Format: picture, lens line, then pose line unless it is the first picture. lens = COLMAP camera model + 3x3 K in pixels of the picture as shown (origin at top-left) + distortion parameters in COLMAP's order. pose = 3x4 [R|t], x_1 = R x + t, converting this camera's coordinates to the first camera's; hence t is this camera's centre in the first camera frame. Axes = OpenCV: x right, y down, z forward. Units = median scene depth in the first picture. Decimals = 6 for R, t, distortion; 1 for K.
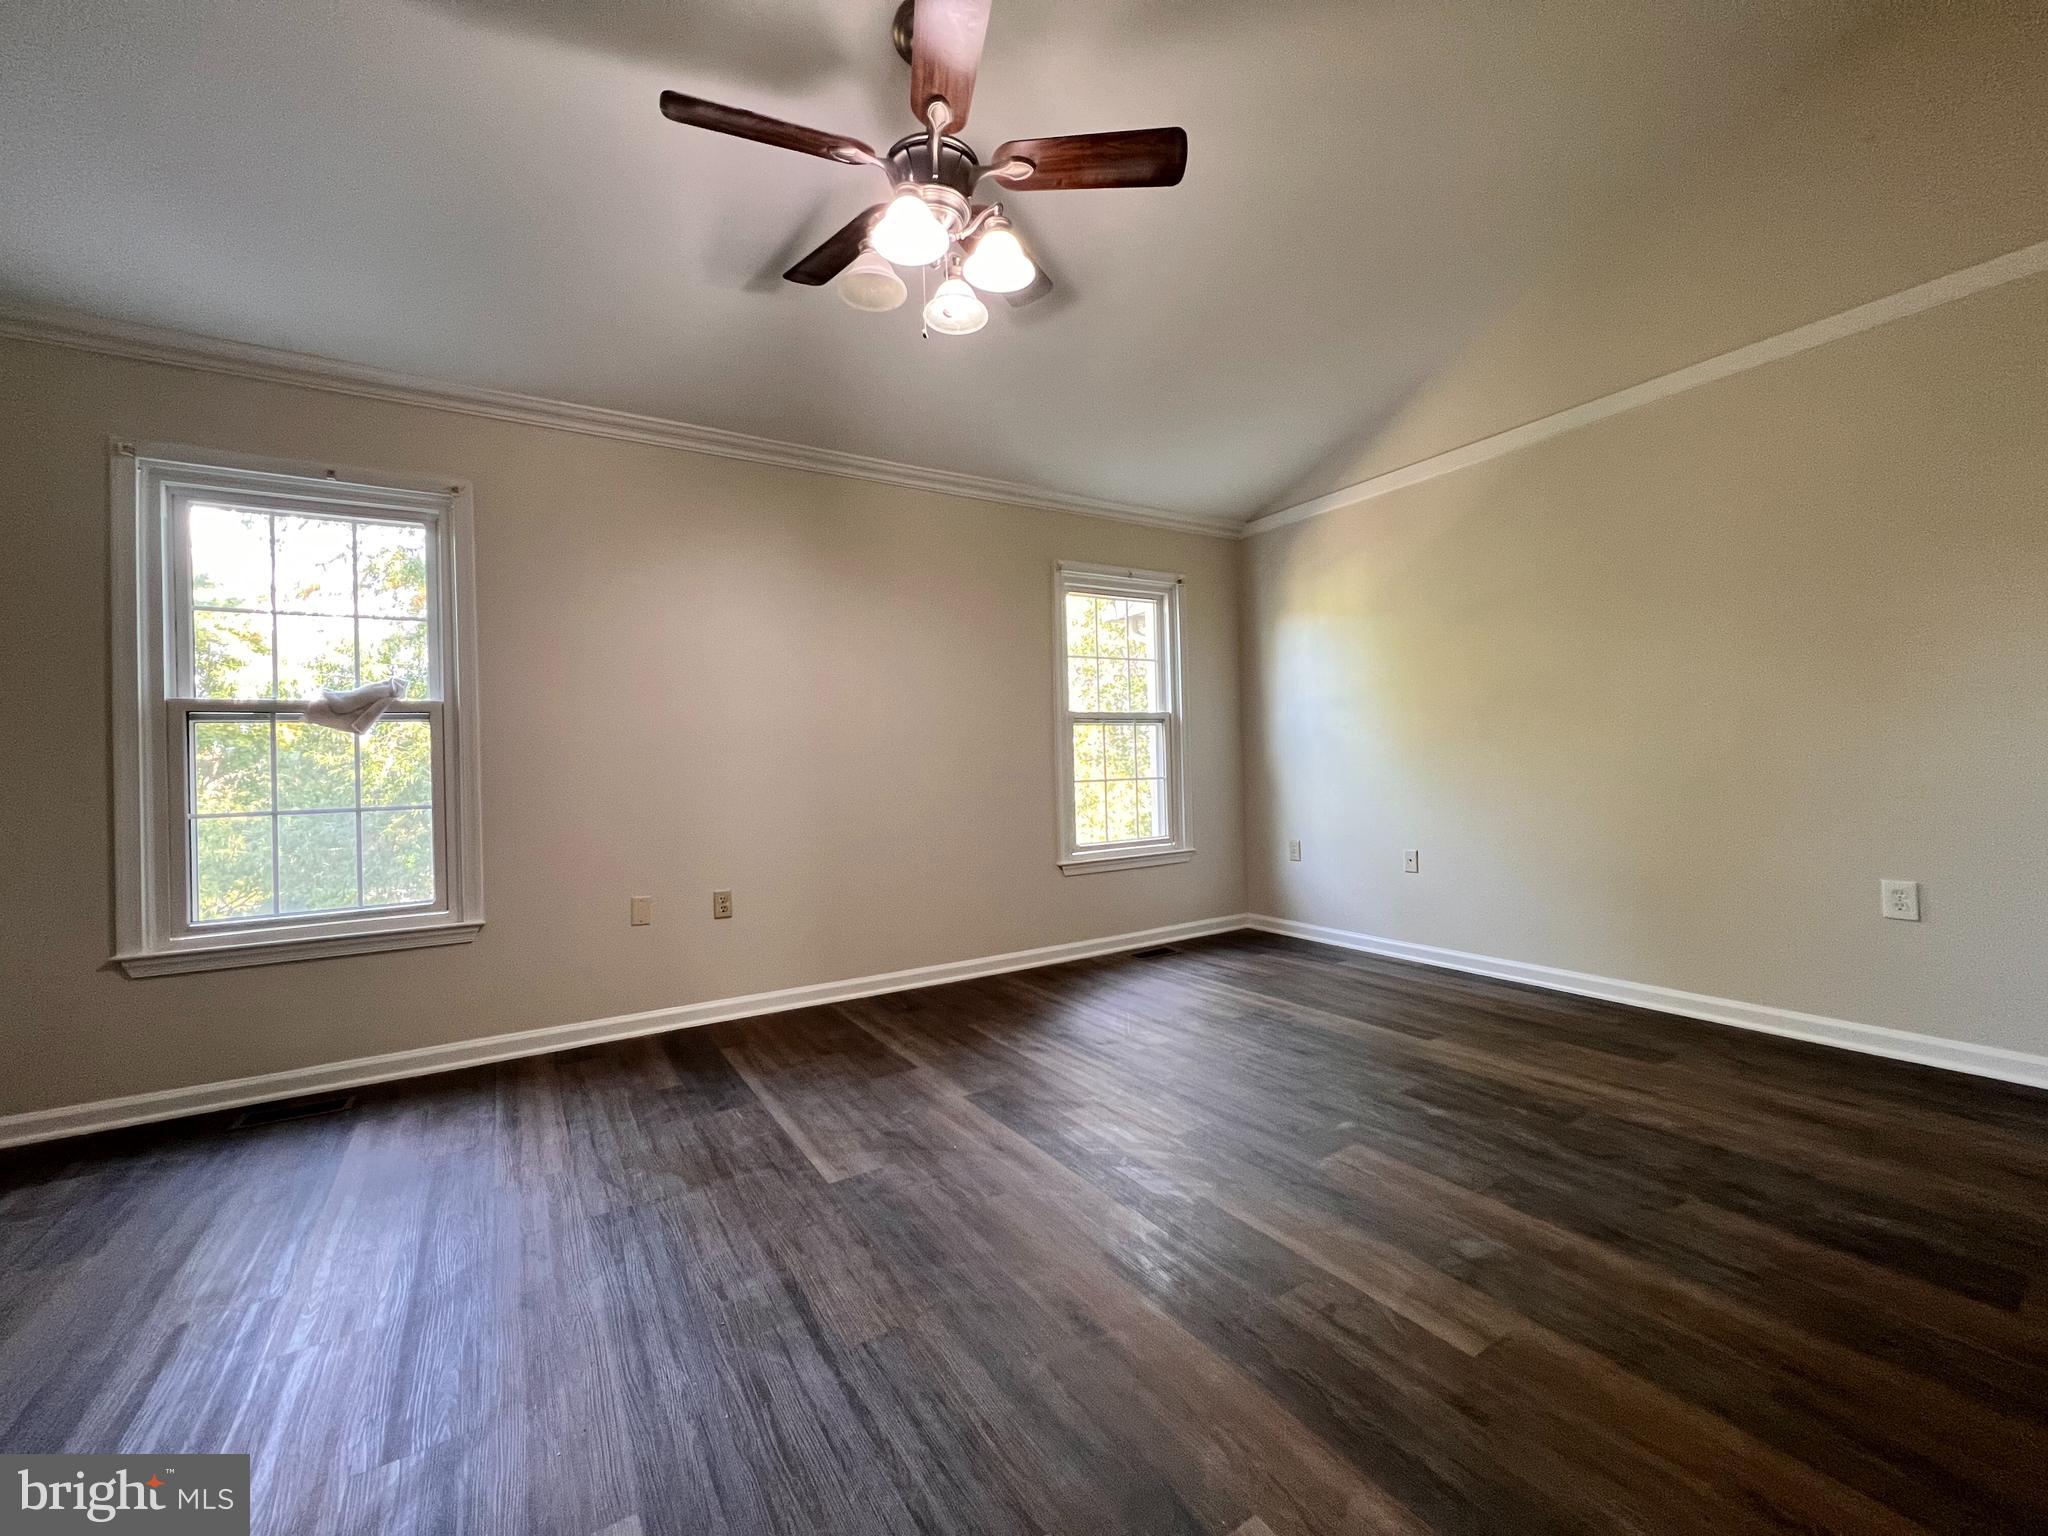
lens RADIAL K [[821.5, 0, 1019.0], [0, 821.5, 760.6], [0, 0, 1]] dist [-0.001475, -0.000016]
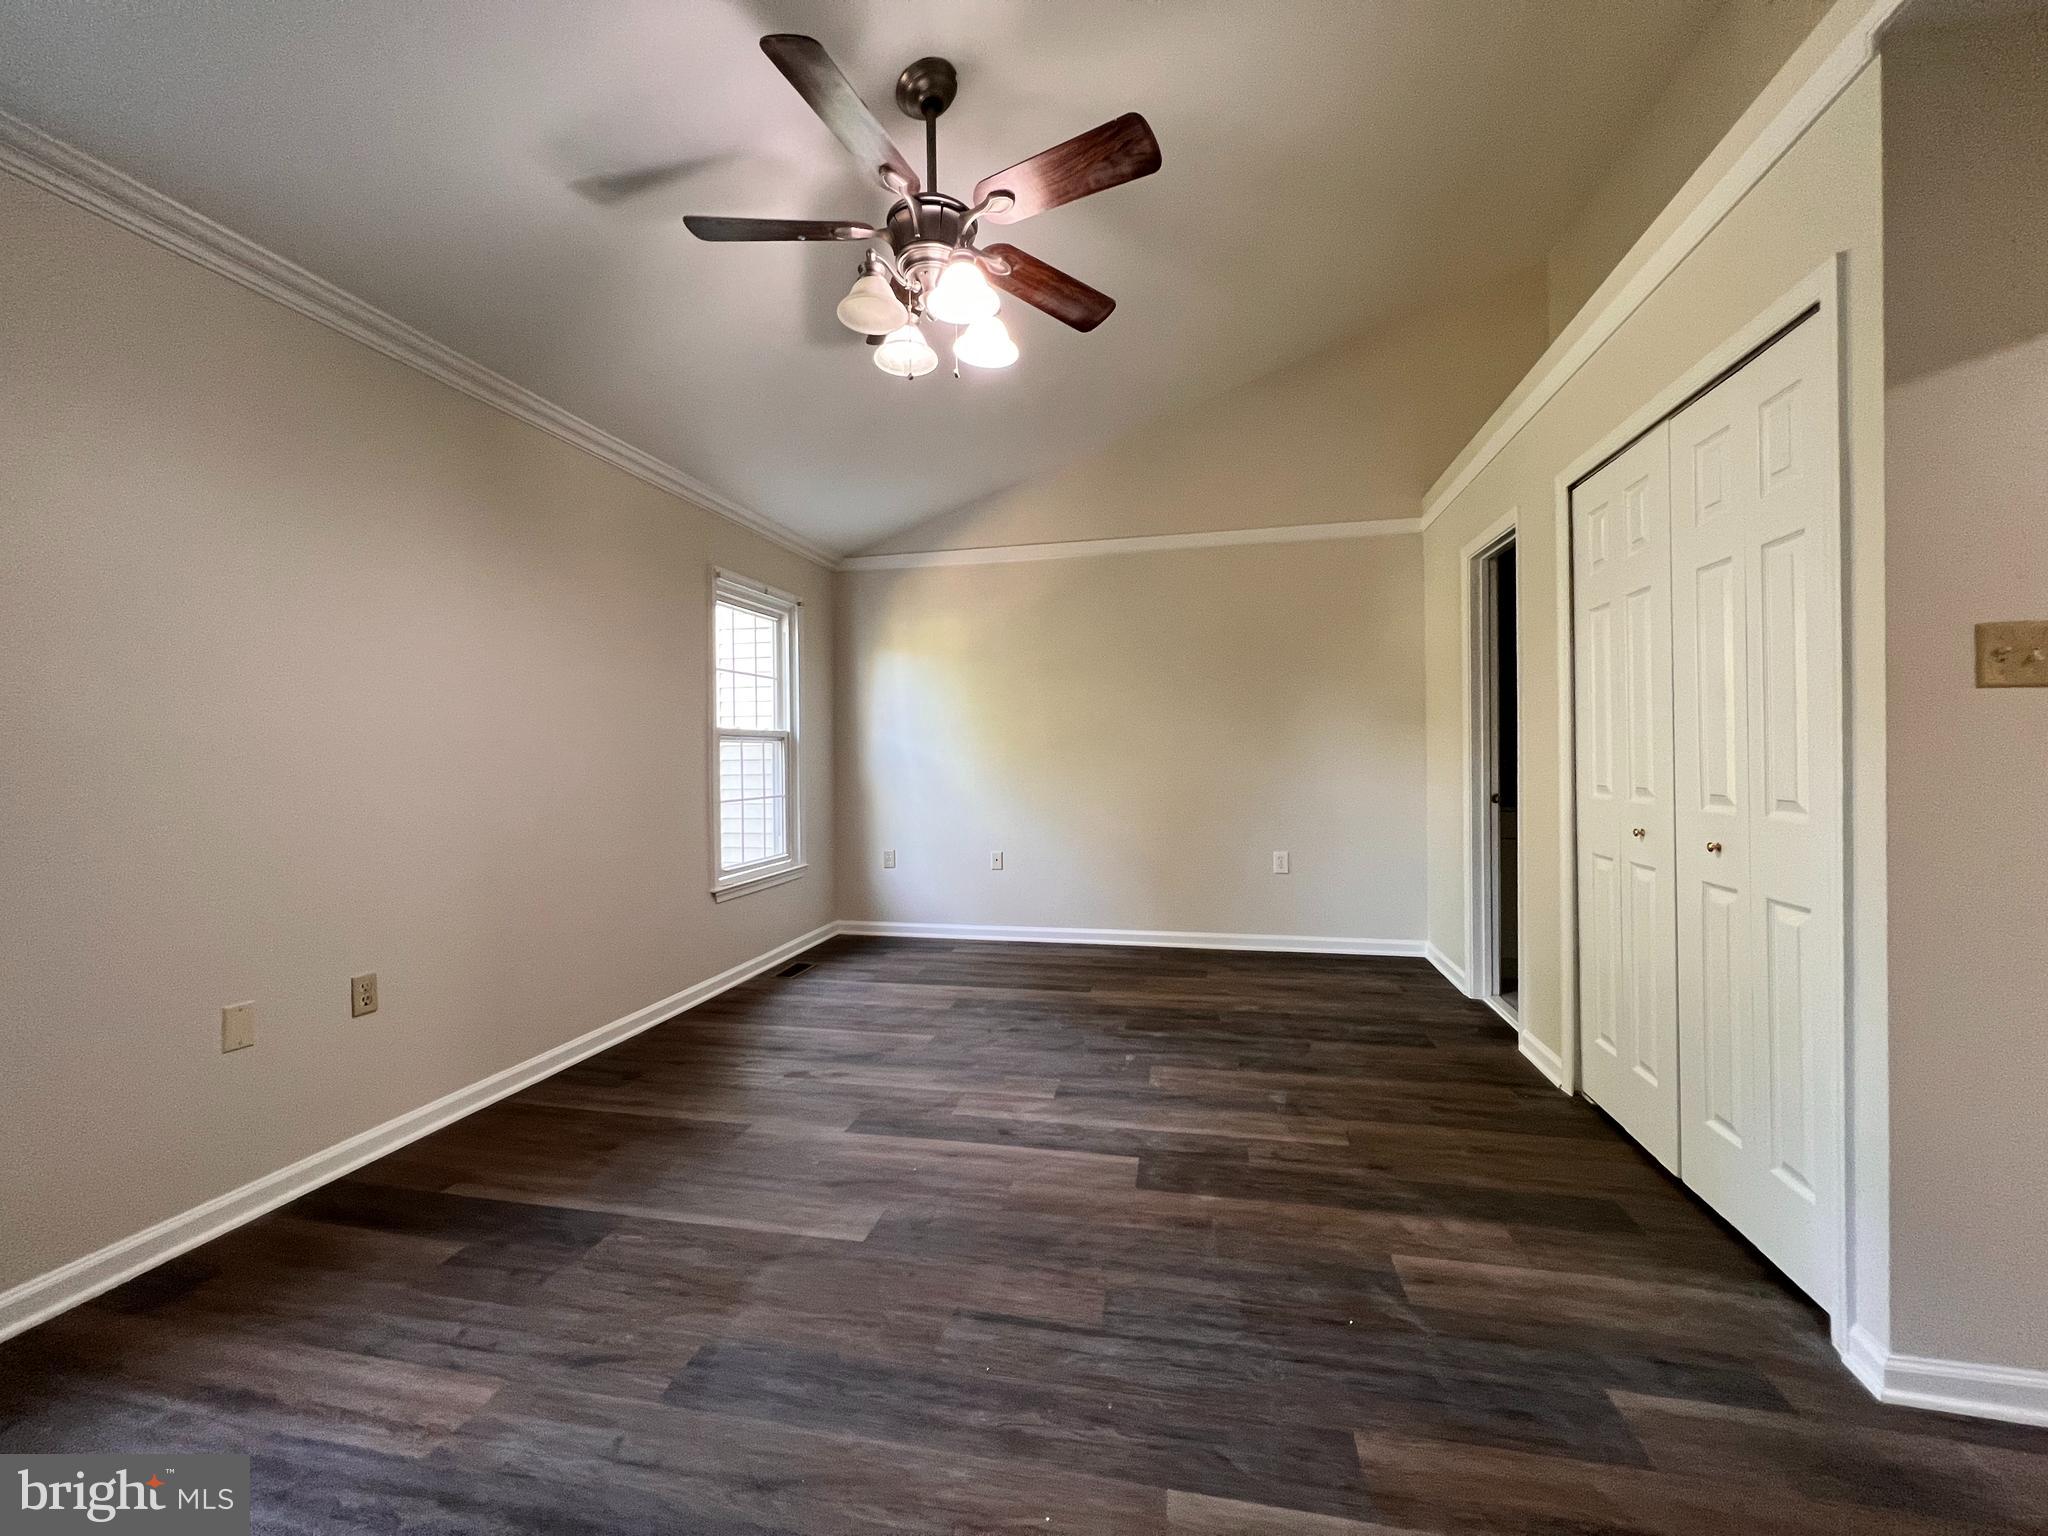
lens RADIAL K [[821.5, 0, 1019.0], [0, 821.5, 760.6], [0, 0, 1]] dist [-0.001475, -0.000016]
pose [[0.696601, 0.015080, 0.717300, -0.475998], [-0.011830, 0.999885, -0.009532, -0.022116], [-0.717361, -0.001846, 0.696699, 0.122474]]
